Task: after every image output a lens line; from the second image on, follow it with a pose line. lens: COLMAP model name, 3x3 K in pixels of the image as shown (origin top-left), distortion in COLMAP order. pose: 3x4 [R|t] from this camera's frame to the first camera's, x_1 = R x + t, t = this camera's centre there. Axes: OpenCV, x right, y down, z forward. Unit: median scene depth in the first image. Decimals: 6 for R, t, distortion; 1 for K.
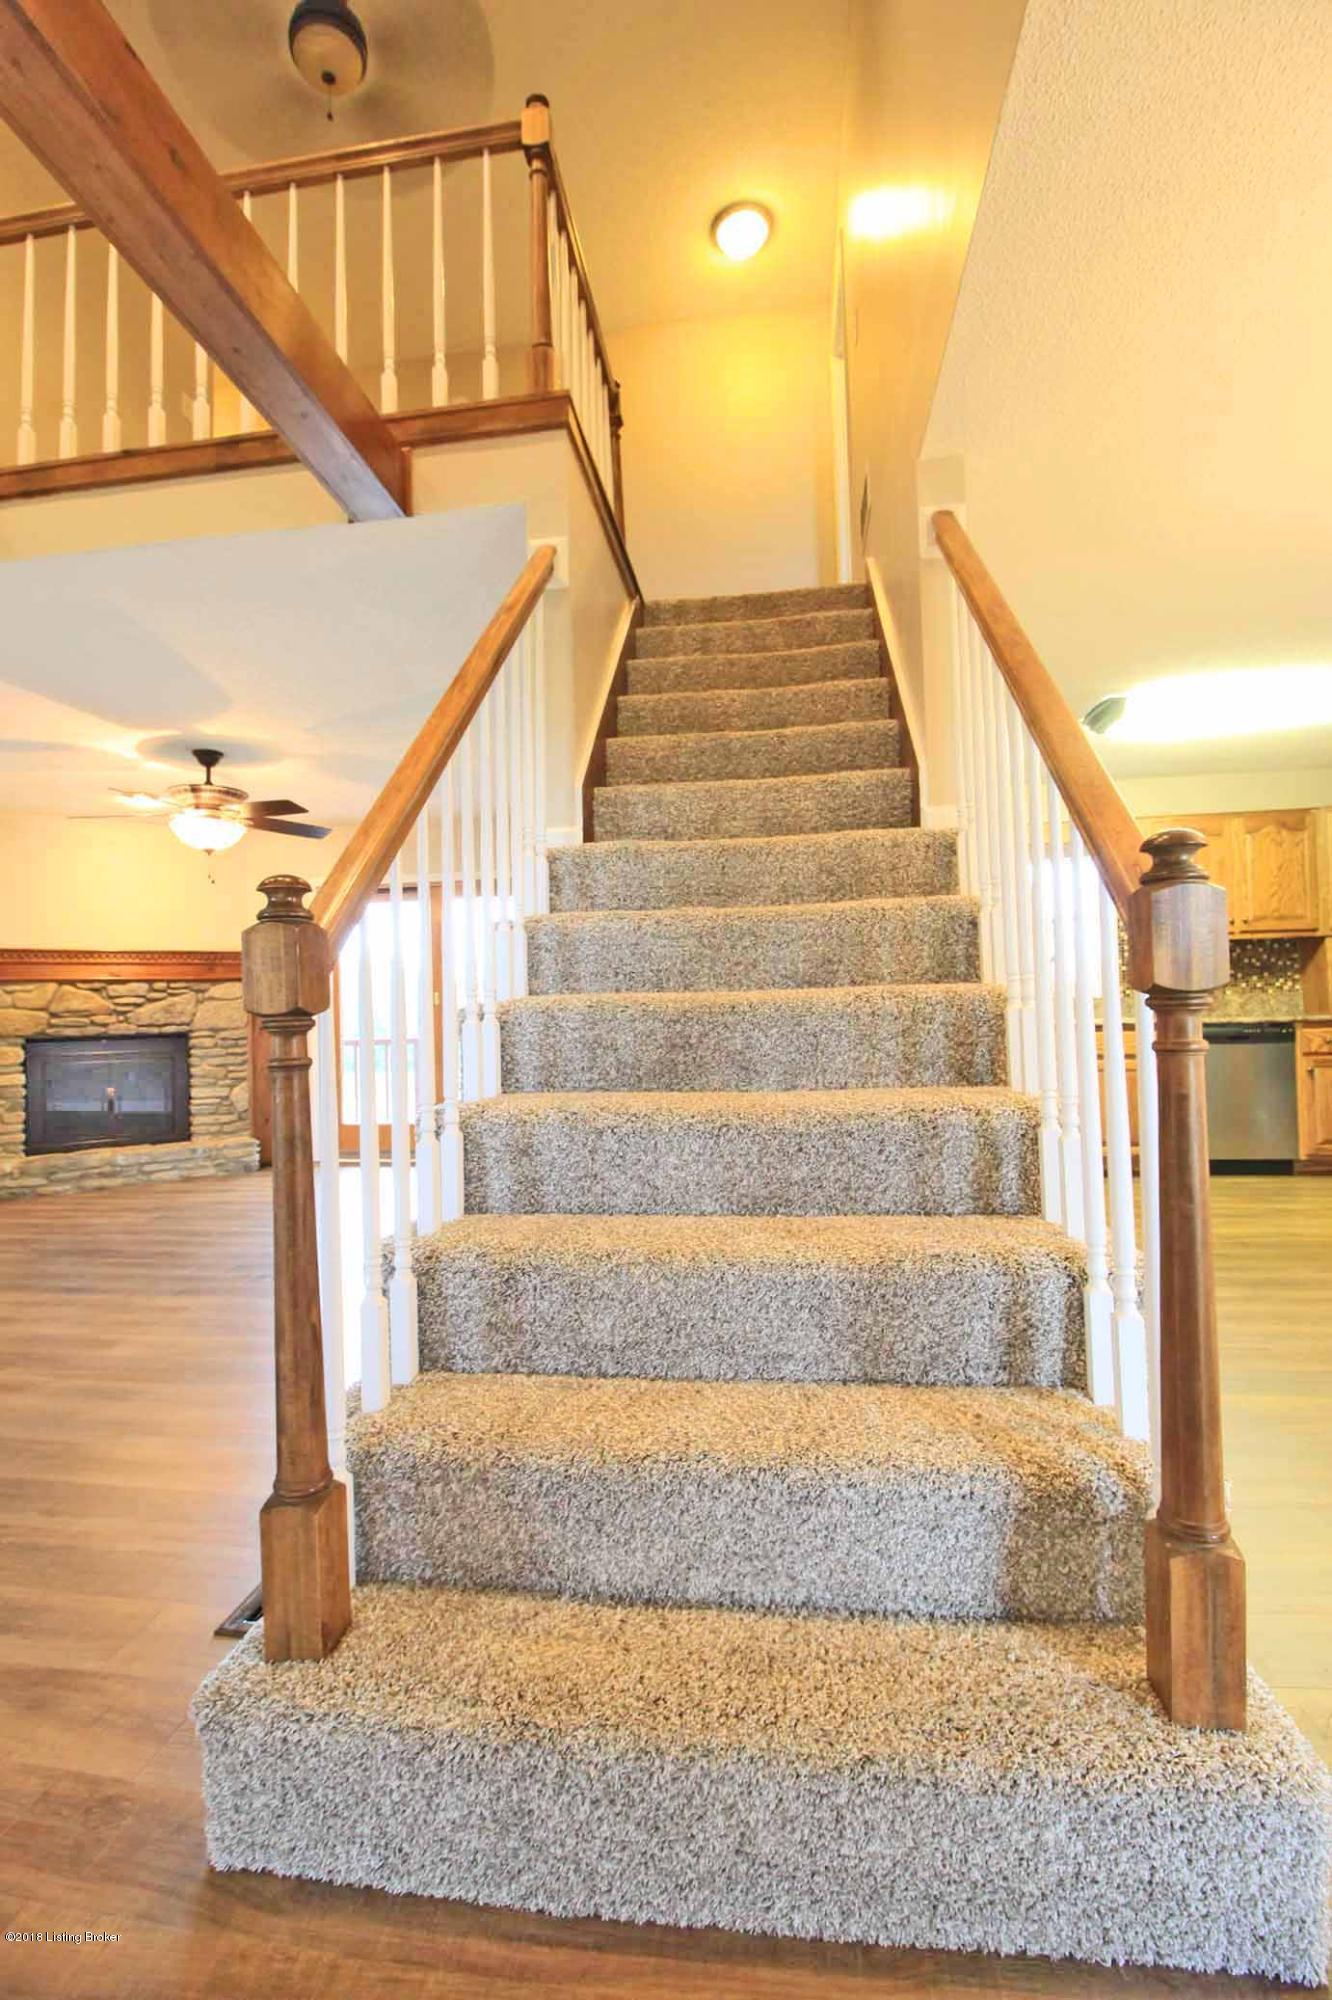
lens RADIAL K [[929.8, 0, 653.3], [0, 929.8, 999.1], [0, 0, 1]] dist [-0.005919, -0.007207]
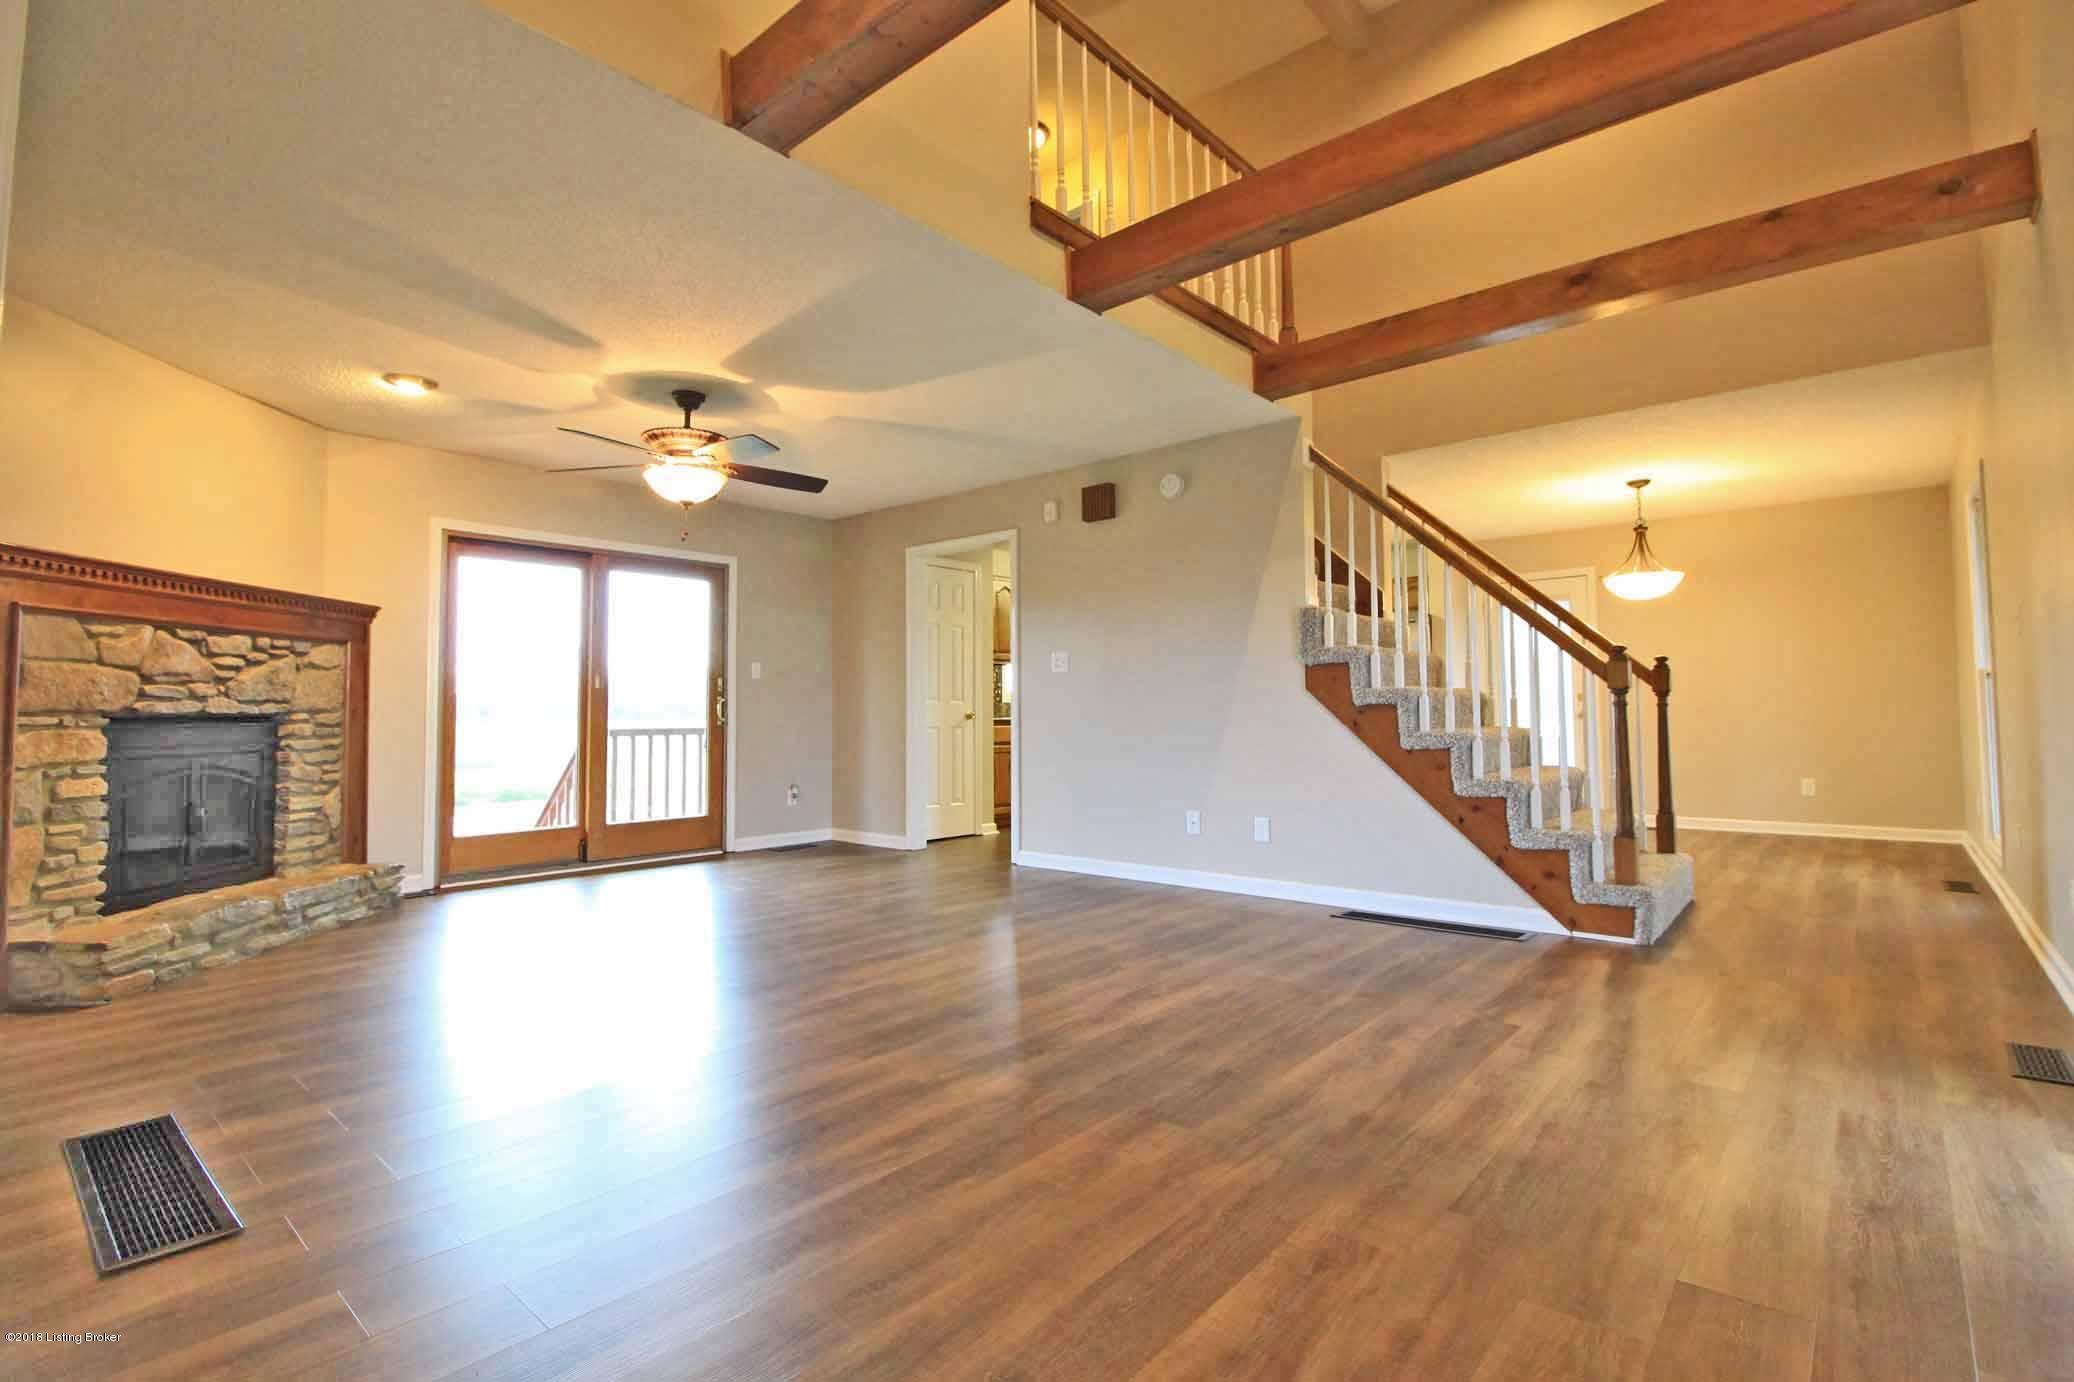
lens RADIAL K [[964.2, 0, 1031.5], [0, 964.2, 681.8], [0, 0, 1]] dist [-0.005919, -0.007207]
pose [[0.540567, 0.047475, 0.839960, -0.884748], [-0.019300, 0.998844, -0.044034, 0.036433], [-0.841079, 0.007592, 0.540858, 0.187302]]
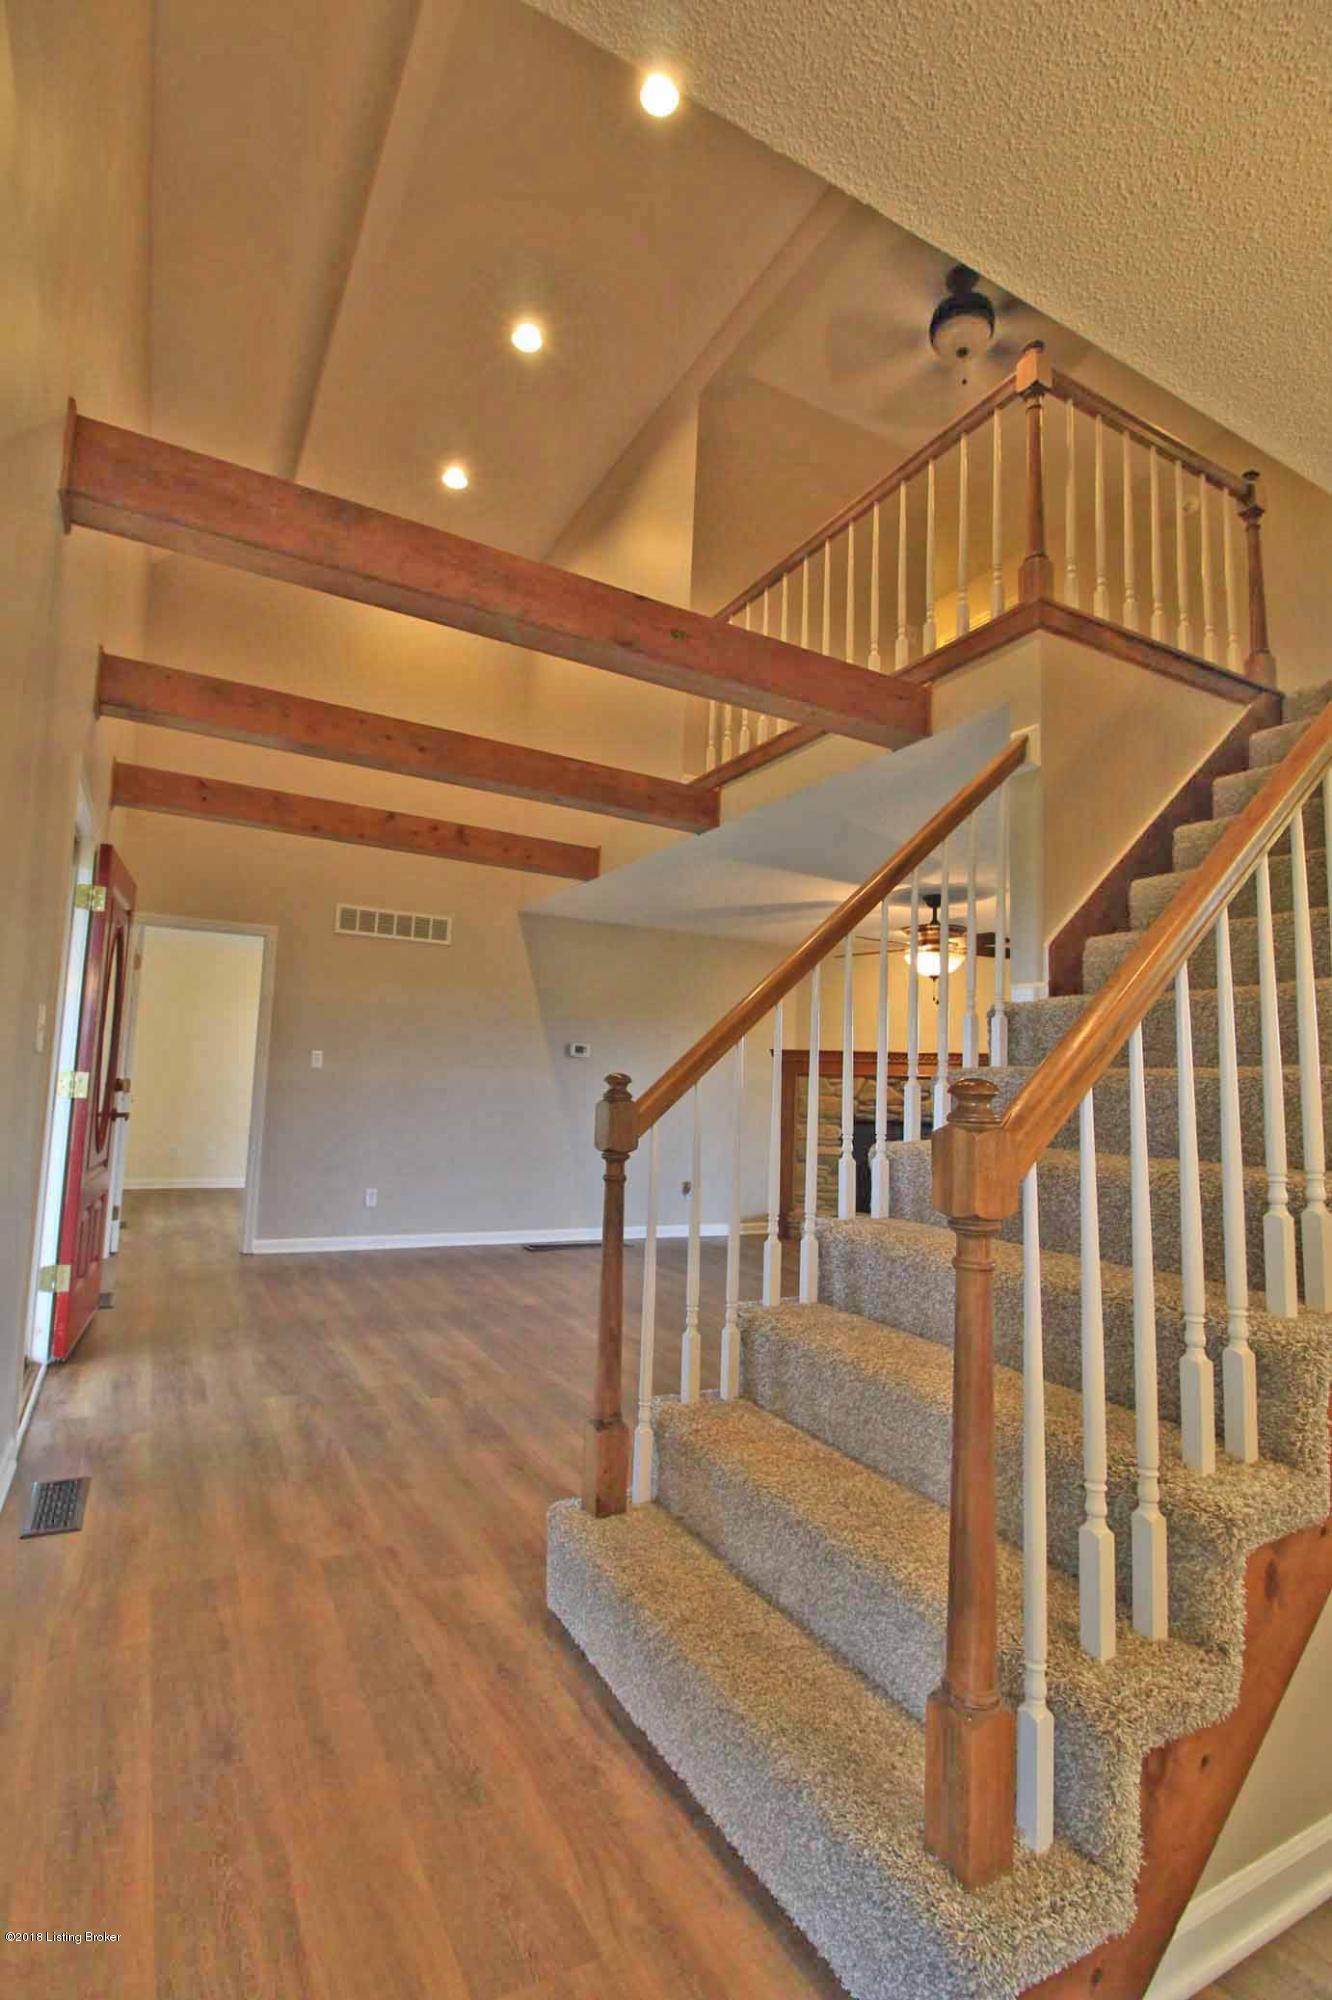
lens RADIAL K [[929.8, 0, 627.5], [0, 929.8, 1009.2], [0, 0, 1]] dist [-0.005919, -0.007207]
pose [[0.586088, -0.022359, -0.809938, 0.203438], [-0.039995, 0.997602, -0.056480, -0.029235], [0.809259, 0.065496, 0.583789, -0.010262]]
